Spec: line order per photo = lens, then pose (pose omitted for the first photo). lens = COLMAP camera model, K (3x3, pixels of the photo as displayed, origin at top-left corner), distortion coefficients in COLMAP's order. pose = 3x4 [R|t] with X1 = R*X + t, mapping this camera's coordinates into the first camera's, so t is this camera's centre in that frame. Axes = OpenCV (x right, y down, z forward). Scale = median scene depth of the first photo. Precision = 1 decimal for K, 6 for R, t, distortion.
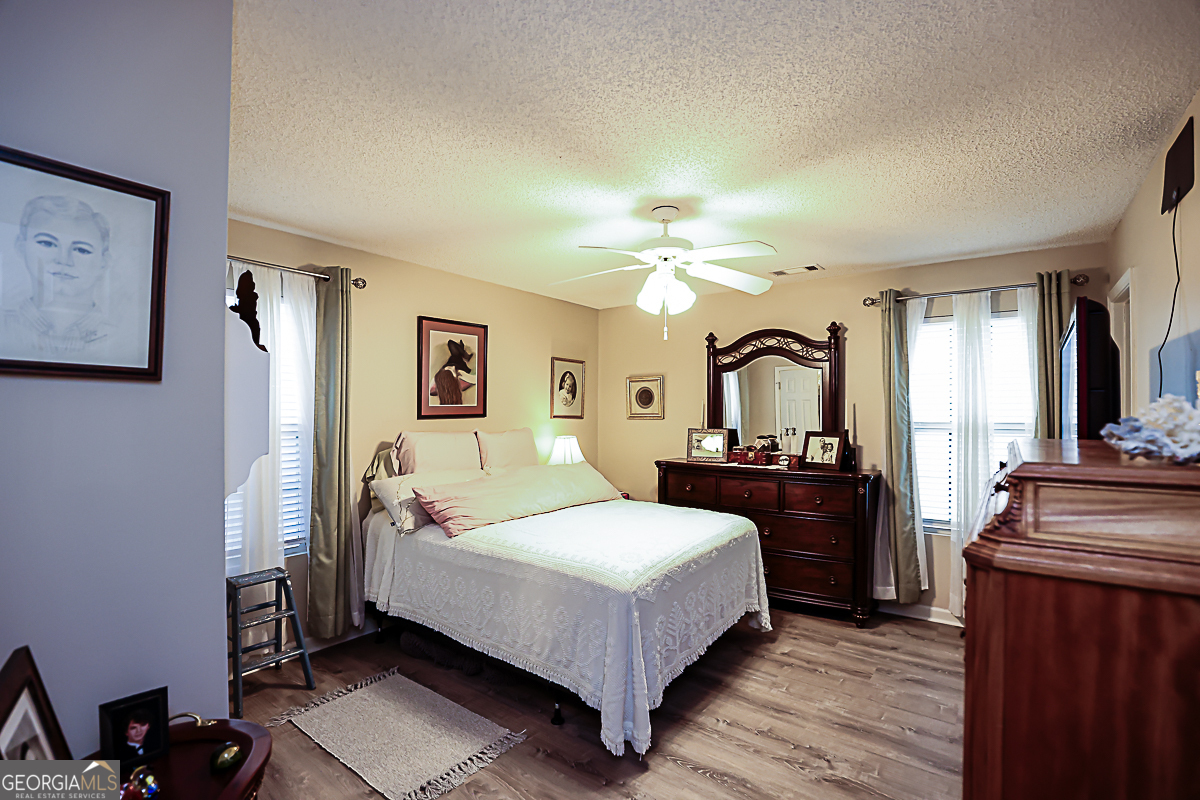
lens RADIAL K [[547.5, 0, 601.6], [0, 547.5, 406.5], [0, 0, 1]] dist [-0.035257, 0.005887]
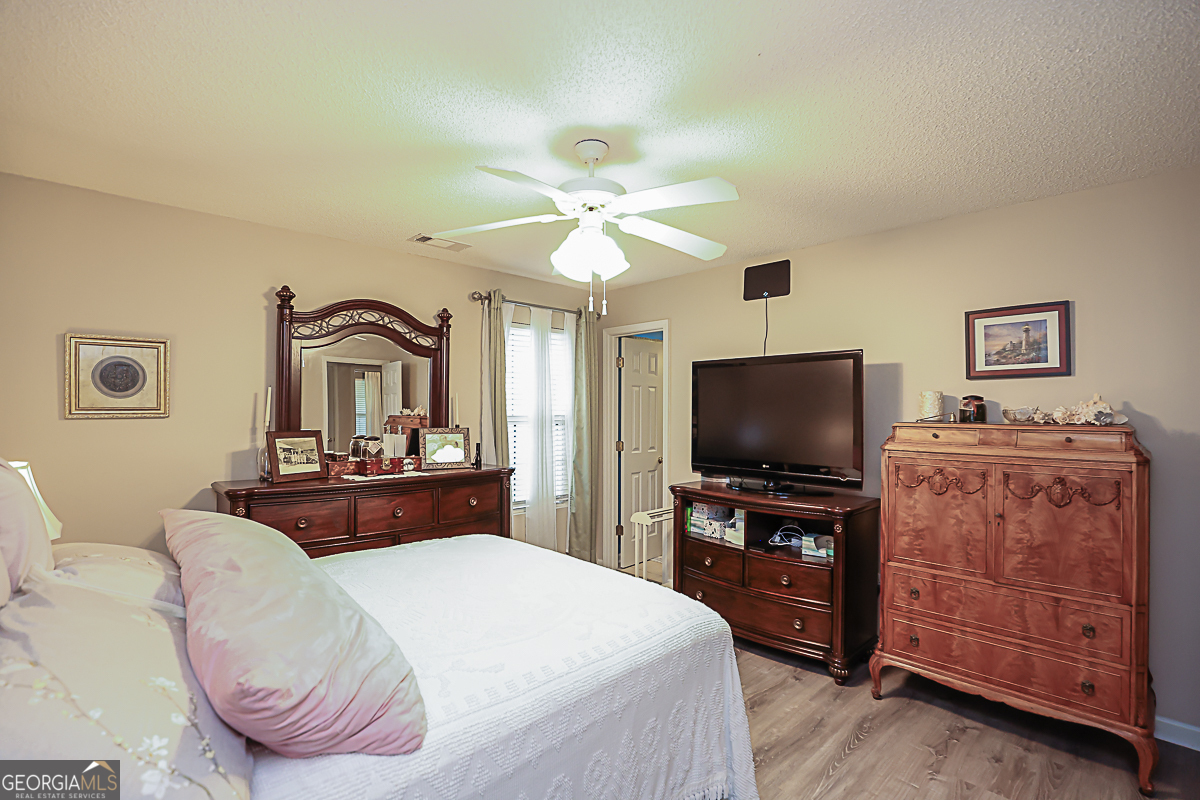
lens RADIAL K [[551.8, 0, 594.1], [0, 551.8, 408.7], [0, 0, 1]] dist [-0.035222, 0.007065]
pose [[0.184981, 0.001271, 0.982741, -0.440261], [-0.018705, 0.999823, 0.002227, 0.006084], [-0.982564, -0.018794, 0.184972, 0.587648]]
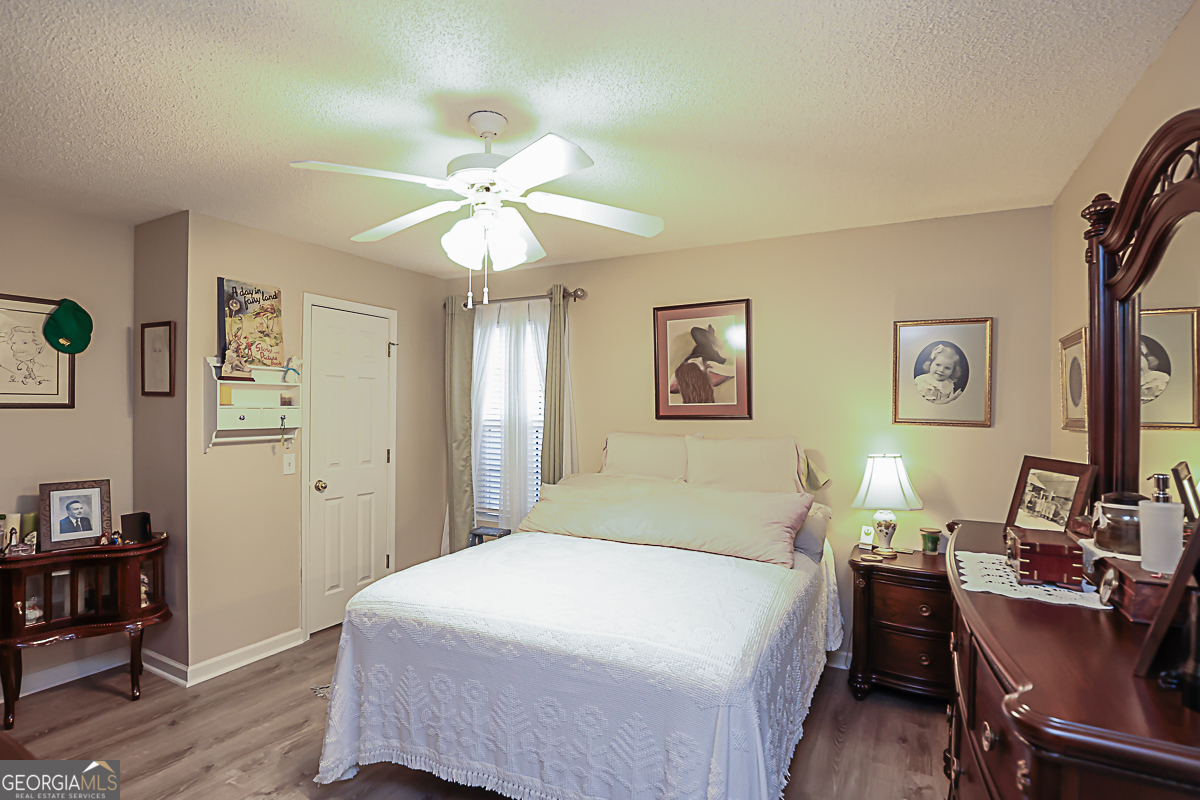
lens RADIAL K [[587.9, 0, 597.3], [0, 587.9, 411.8], [0, 0, 1]] dist [-0.023565, 0.000126]
pose [[0.159682, 0.003399, -0.987163, 0.602008], [0.002812, 0.999988, 0.003898, 0.005804], [0.987164, -0.003399, 0.159671, 0.704718]]
